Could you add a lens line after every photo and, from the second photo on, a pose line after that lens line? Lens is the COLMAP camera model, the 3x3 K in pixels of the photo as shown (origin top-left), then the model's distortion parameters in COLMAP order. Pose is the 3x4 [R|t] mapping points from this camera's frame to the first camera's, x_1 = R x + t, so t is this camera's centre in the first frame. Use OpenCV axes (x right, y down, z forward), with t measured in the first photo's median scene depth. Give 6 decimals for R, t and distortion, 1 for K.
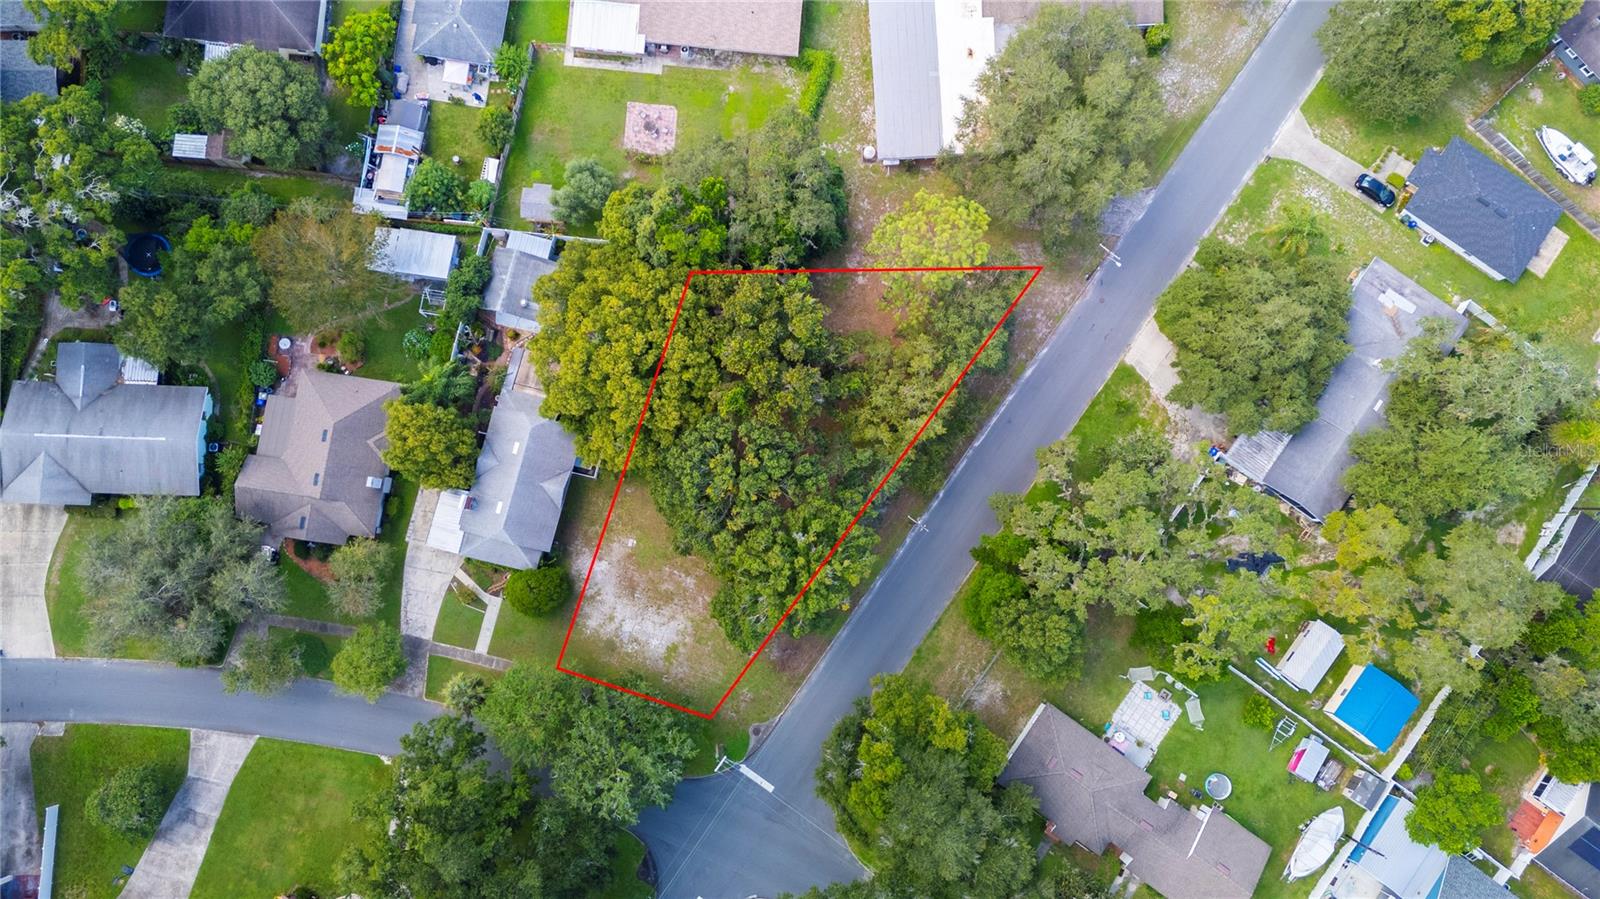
lens RADIAL K [[1196.0, 0, 809.3], [0, 1196.0, 452.0], [0, 0, 1]] dist [0.085186, -0.095829]
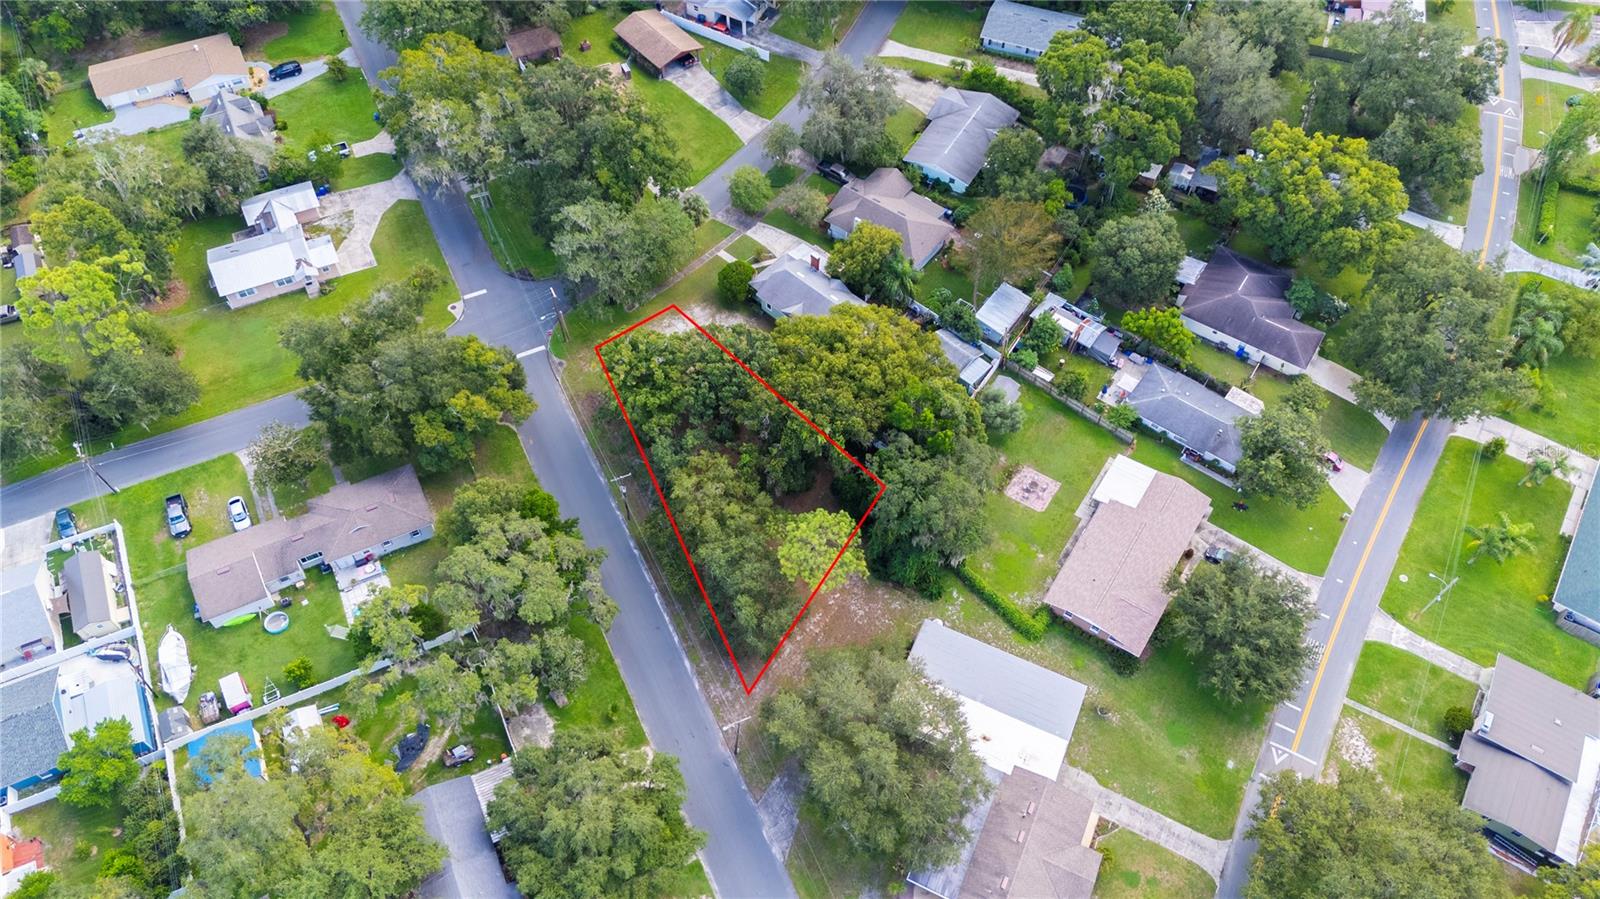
lens RADIAL K [[1196.0, 0, 809.3], [0, 1196.0, 452.0], [0, 0, 1]] dist [0.085186, -0.095829]
pose [[-0.469228, 0.698531, -0.540259, 0.618345], [-0.881901, -0.339112, 0.327495, -0.479622], [0.045557, 0.630125, 0.775156, 0.066698]]
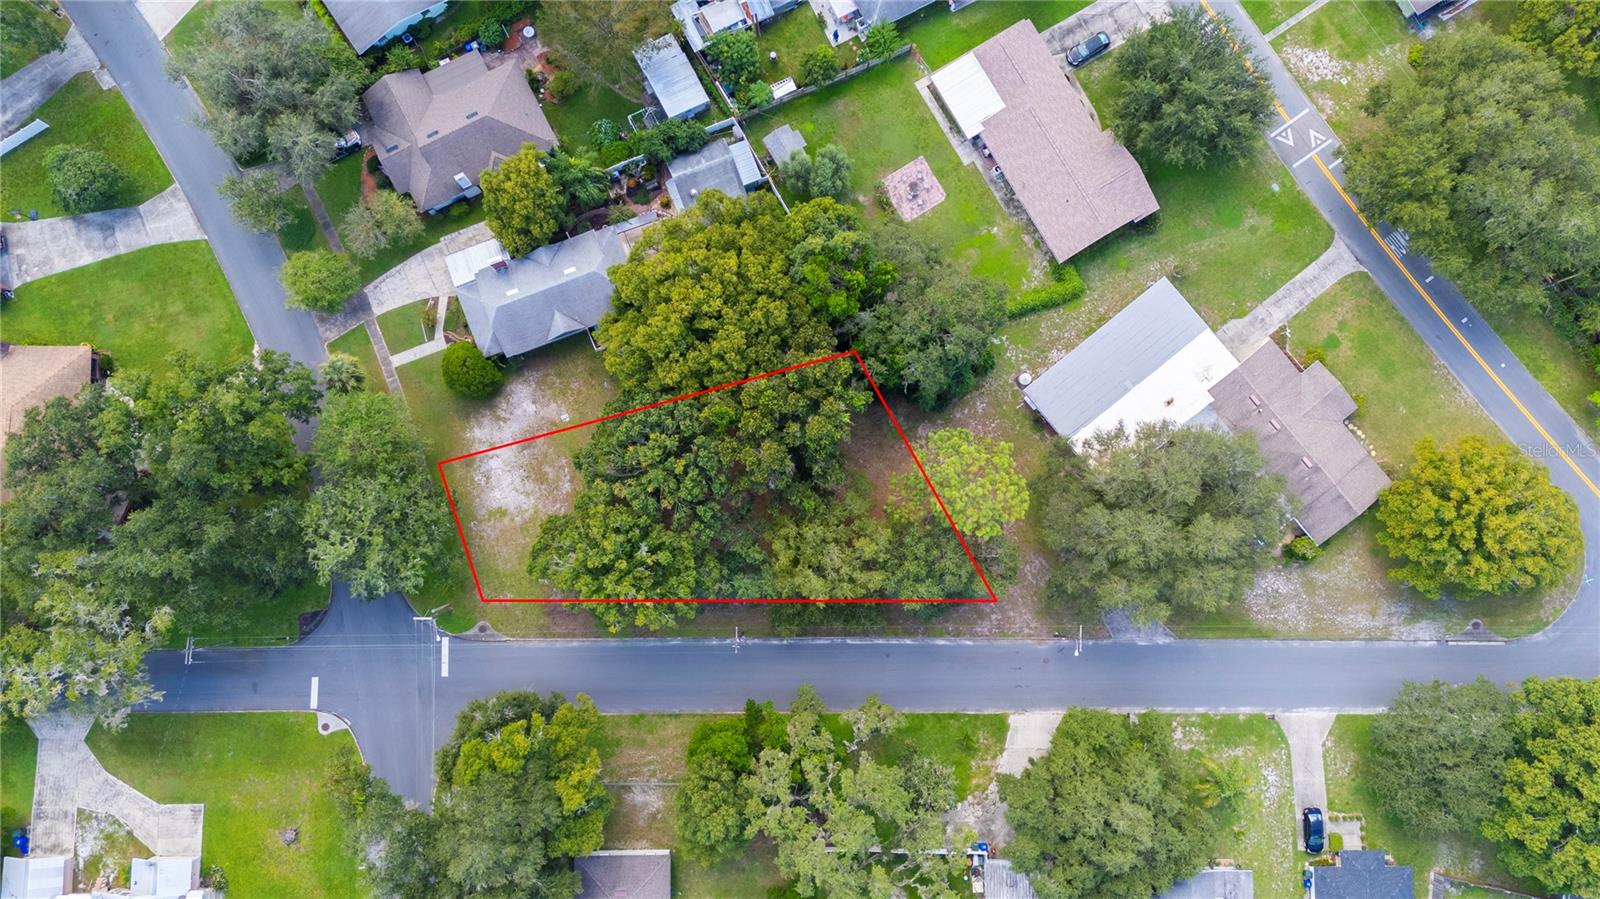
lens RADIAL K [[1196.0, 0, 809.3], [0, 1196.0, 452.0], [0, 0, 1]] dist [0.085186, -0.095829]
pose [[0.584338, 0.807626, -0.079302, 0.077981], [-0.808480, 0.587807, 0.029038, -0.106542], [0.070066, 0.047147, 0.996428, 0.011801]]
